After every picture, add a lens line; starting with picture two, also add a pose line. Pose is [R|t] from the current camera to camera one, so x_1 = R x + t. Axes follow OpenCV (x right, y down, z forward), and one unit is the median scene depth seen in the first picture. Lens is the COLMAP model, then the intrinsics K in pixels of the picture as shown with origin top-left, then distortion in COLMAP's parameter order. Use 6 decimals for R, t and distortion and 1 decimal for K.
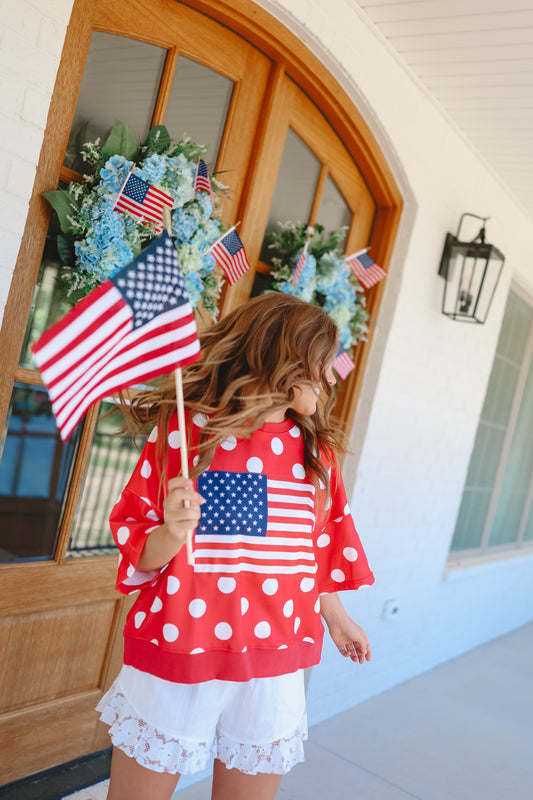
lens RADIAL K [[762.1, 0, 266.5], [0, 762.1, 400.0], [0, 0, 1]] dist [0.002609, 0.003786]
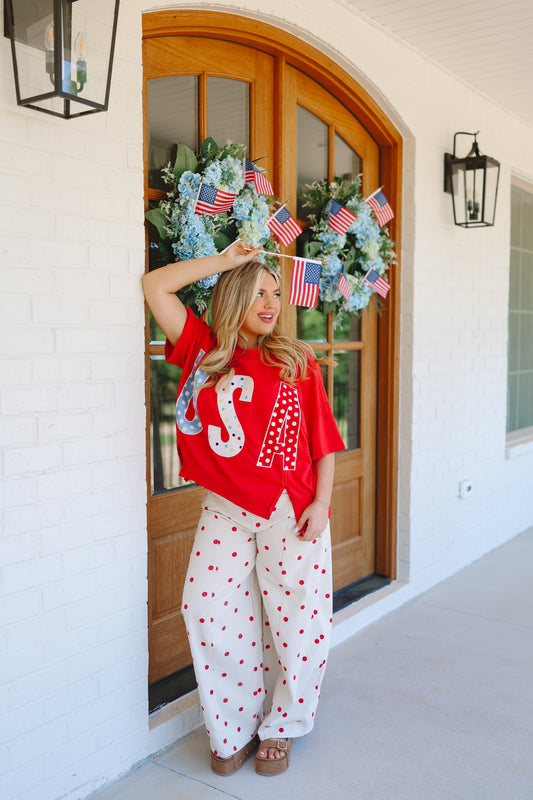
lens RADIAL K [[801.1, 0, 266.8], [0, 801.1, 388.4], [0, 0, 1]] dist [0.005161, 0.005656]
pose [[0.974748, -0.218958, -0.043869, -0.059703], [0.220973, 0.974098, 0.048010, 0.006604], [0.032221, -0.056491, 0.997883, -0.287905]]
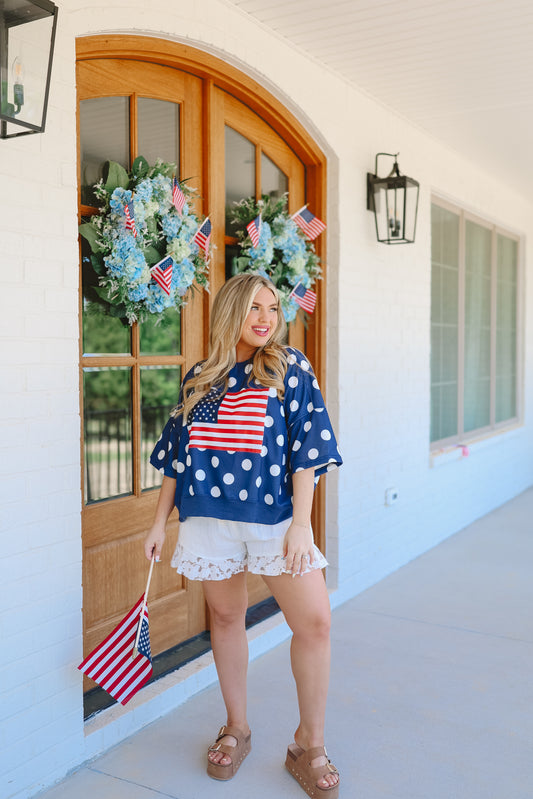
lens RADIAL K [[817.0, 0, 267.4], [0, 817.0, 383.0], [0, 0, 1]] dist [0.002234, -0.000576]
pose [[0.972761, -0.226770, 0.048079, -0.062662], [0.224803, 0.973452, 0.043061, 0.009848], [-0.056568, -0.031080, 0.997915, -0.346562]]
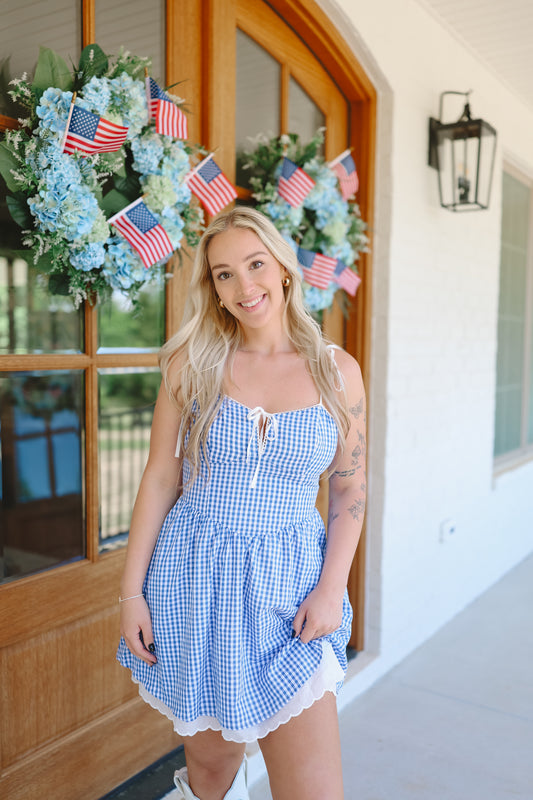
lens RADIAL K [[762.1, 0, 266.5], [0, 762.1, 400.0], [0, 0, 1]] dist [0.002609, 0.003786]
pose [[0.977400, -0.211151, -0.010226, -0.018741], [0.211366, 0.975257, 0.064794, 0.011670], [-0.003708, -0.065491, 0.997846, 0.093514]]
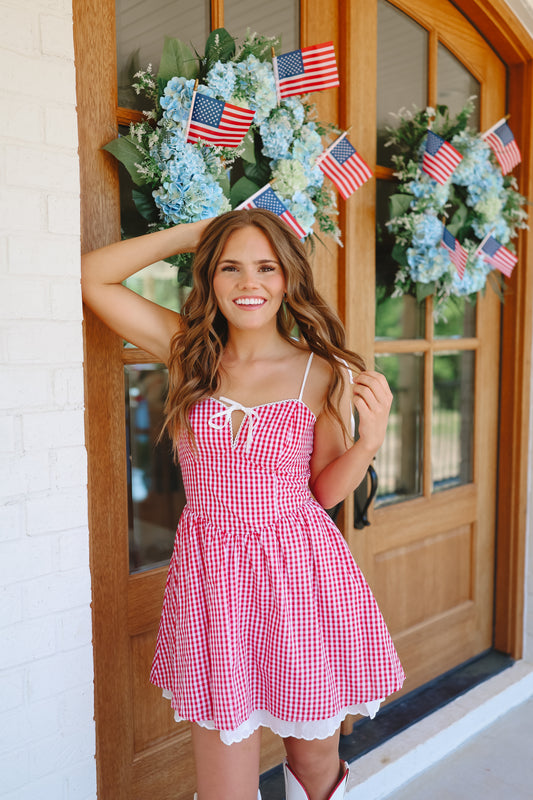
lens RADIAL K [[762.1, 0, 266.5], [0, 762.1, 400.0], [0, 0, 1]] dist [0.002609, 0.003786]
pose [[0.950809, -0.206695, -0.230735, 0.014897], [0.220549, 0.974724, 0.035667, 0.014288], [0.217531, -0.084801, 0.972363, 0.128441]]
